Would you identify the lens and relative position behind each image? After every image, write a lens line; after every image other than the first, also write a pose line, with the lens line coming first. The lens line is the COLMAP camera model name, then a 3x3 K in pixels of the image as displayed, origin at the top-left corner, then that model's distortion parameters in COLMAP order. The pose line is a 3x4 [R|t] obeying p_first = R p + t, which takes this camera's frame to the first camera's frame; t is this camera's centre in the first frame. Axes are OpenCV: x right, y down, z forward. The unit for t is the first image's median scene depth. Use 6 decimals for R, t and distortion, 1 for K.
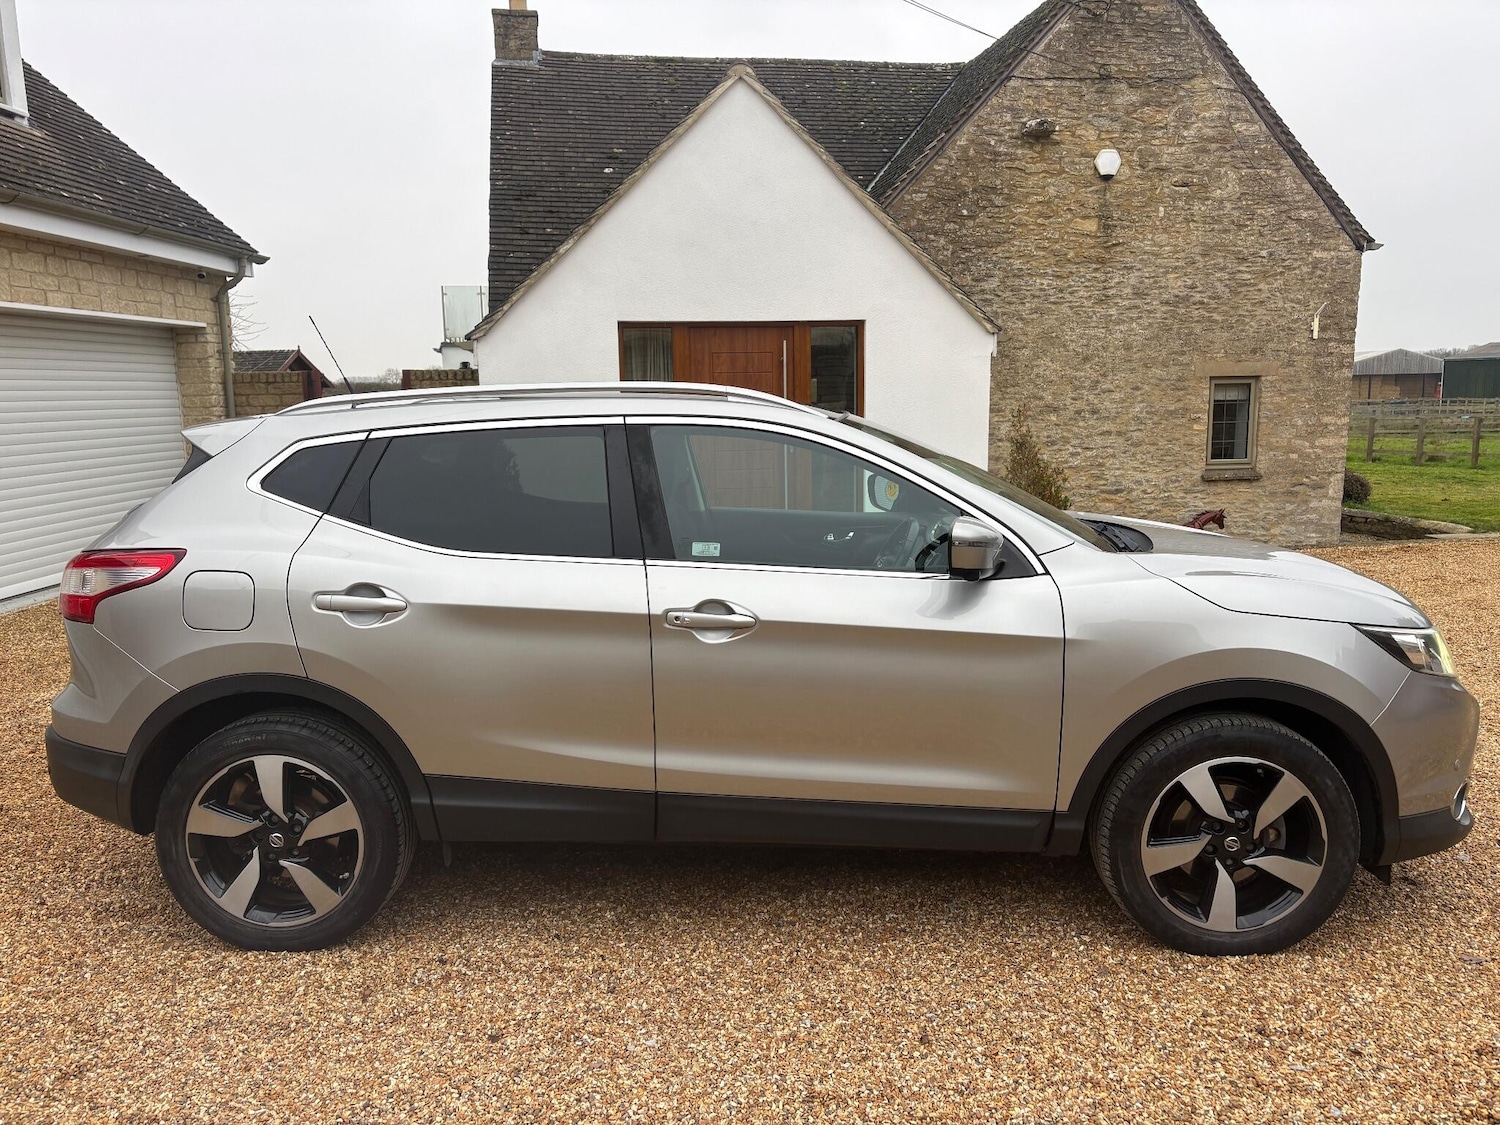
lens RADIAL K [[1139.2, 0, 747.9], [0, 1139.2, 565.6], [0, 0, 1]] dist [0.064358, -0.070556]
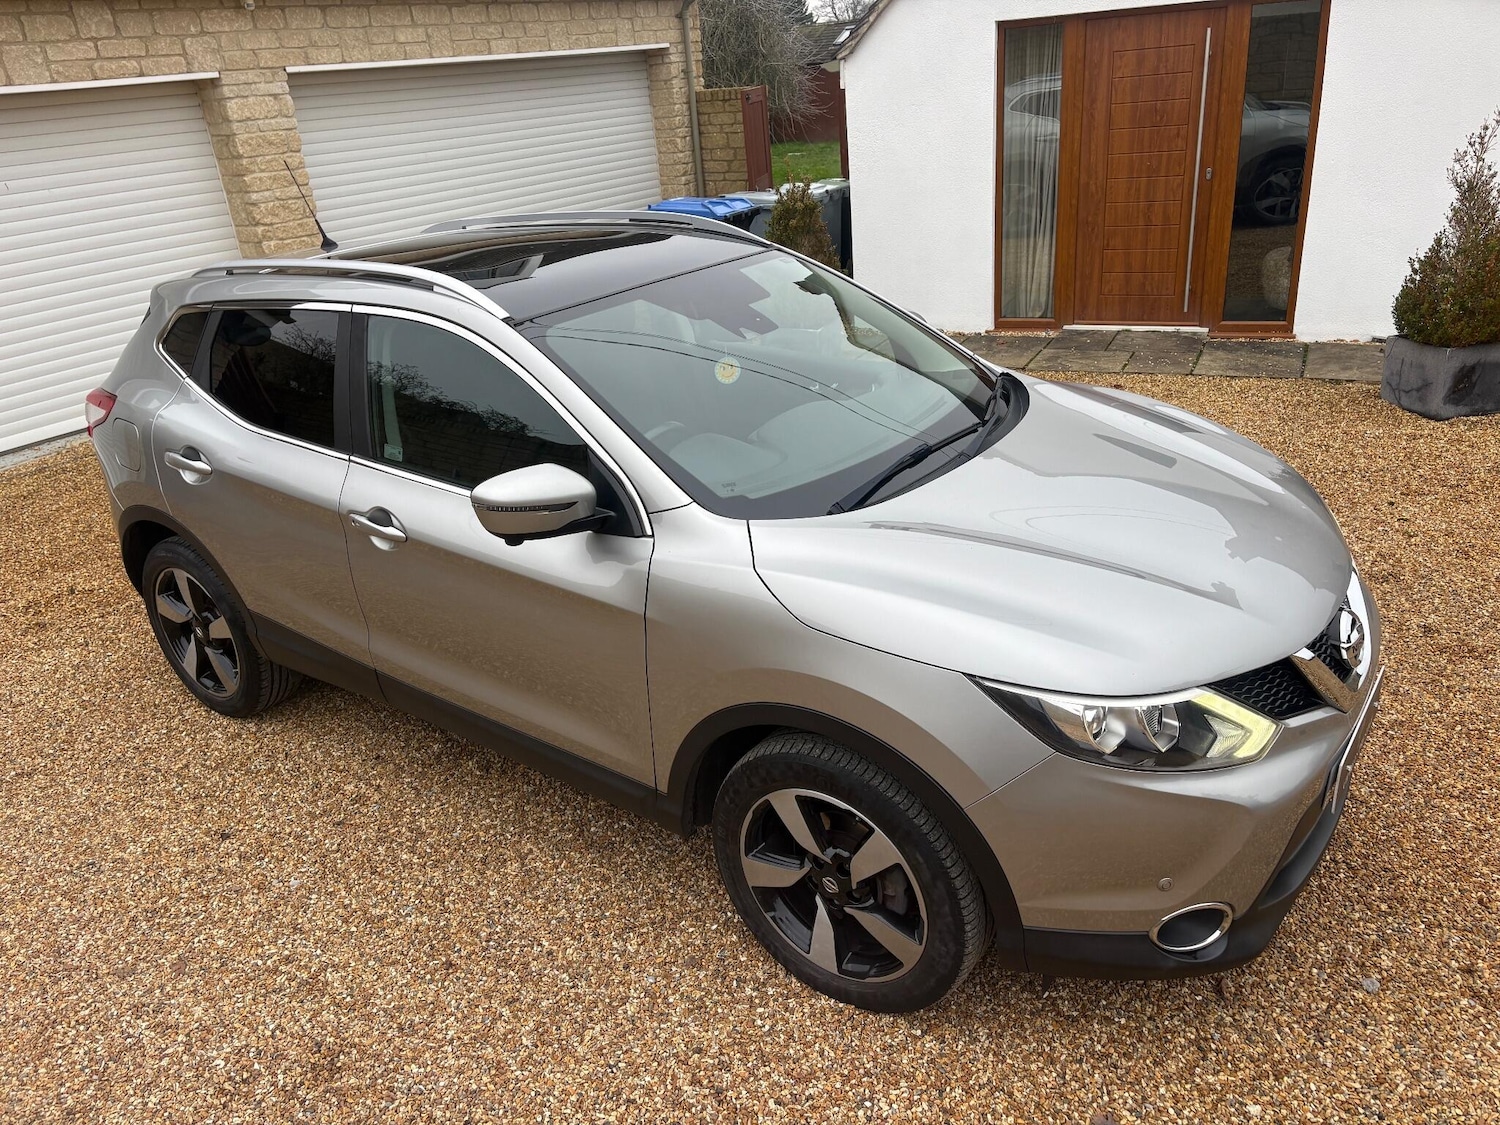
lens RADIAL K [[1139.2, 0, 741.1], [0, 1139.2, 570.4], [0, 0, 1]] dist [0.064358, -0.070556]
pose [[0.821720, 0.184340, -0.539255, 0.742997], [-0.019380, 0.954731, 0.296837, -0.211250], [0.569562, -0.233467, 0.788094, 0.349513]]
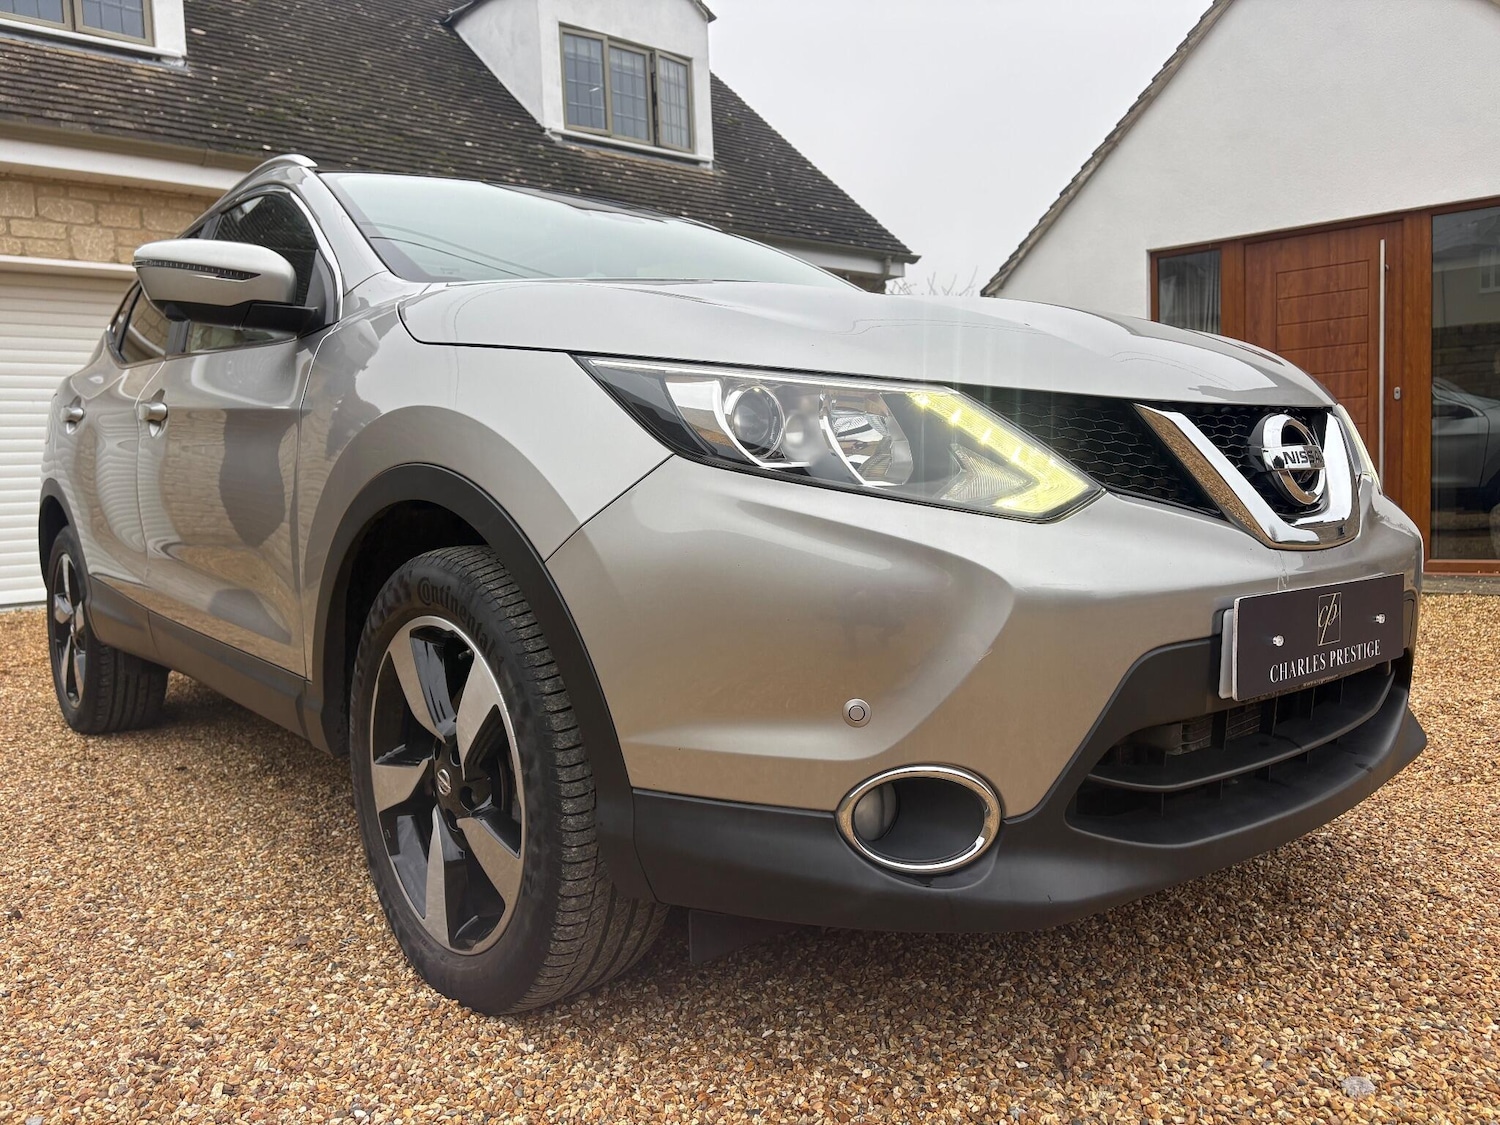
lens RADIAL K [[1142.8, 0, 747.8], [0, 1142.8, 554.6], [0, 0, 1]] dist [0.026475, -0.000477]
pose [[0.669404, 0.041094, -0.741761, 0.876549], [-0.085709, 0.996074, -0.022165, 0.129606], [0.737938, 0.078413, 0.670298, 0.706303]]
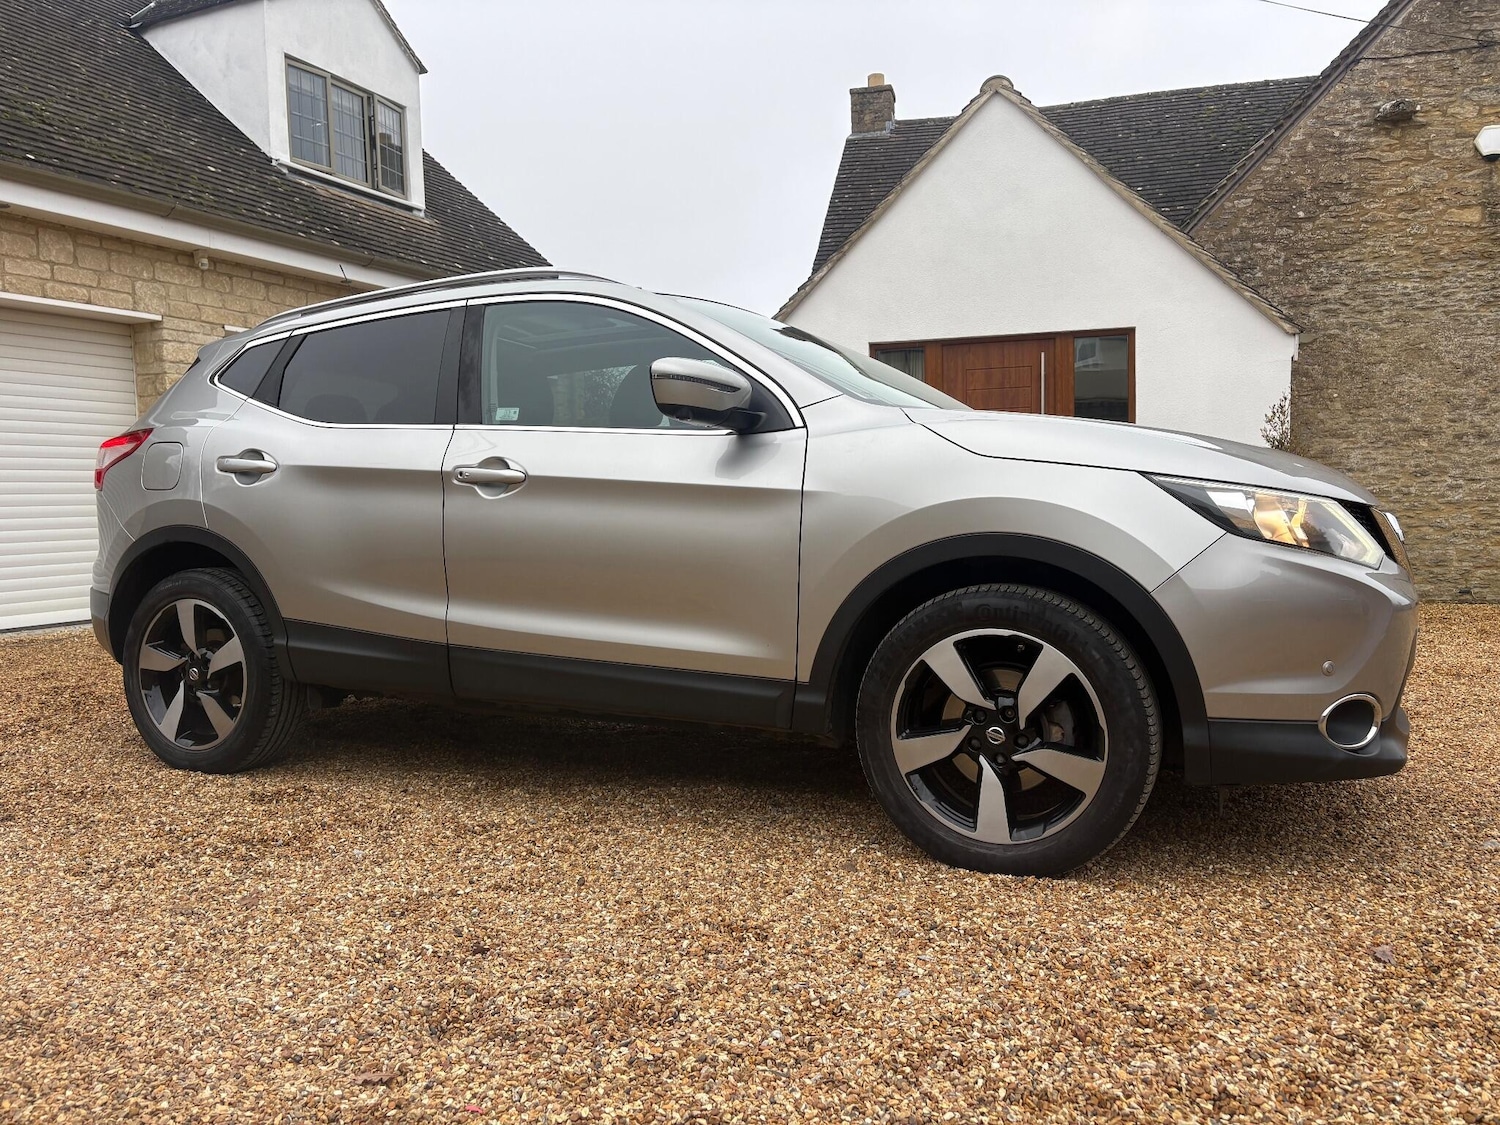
lens RADIAL K [[1139.2, 0, 749.6], [0, 1139.2, 564.9], [0, 0, 1]] dist [0.064358, -0.070556]
pose [[0.913665, 0.020515, -0.405950, 0.571591], [-0.056418, 0.995459, -0.076673, 0.183695], [0.402533, 0.092956, 0.910674, 0.147234]]
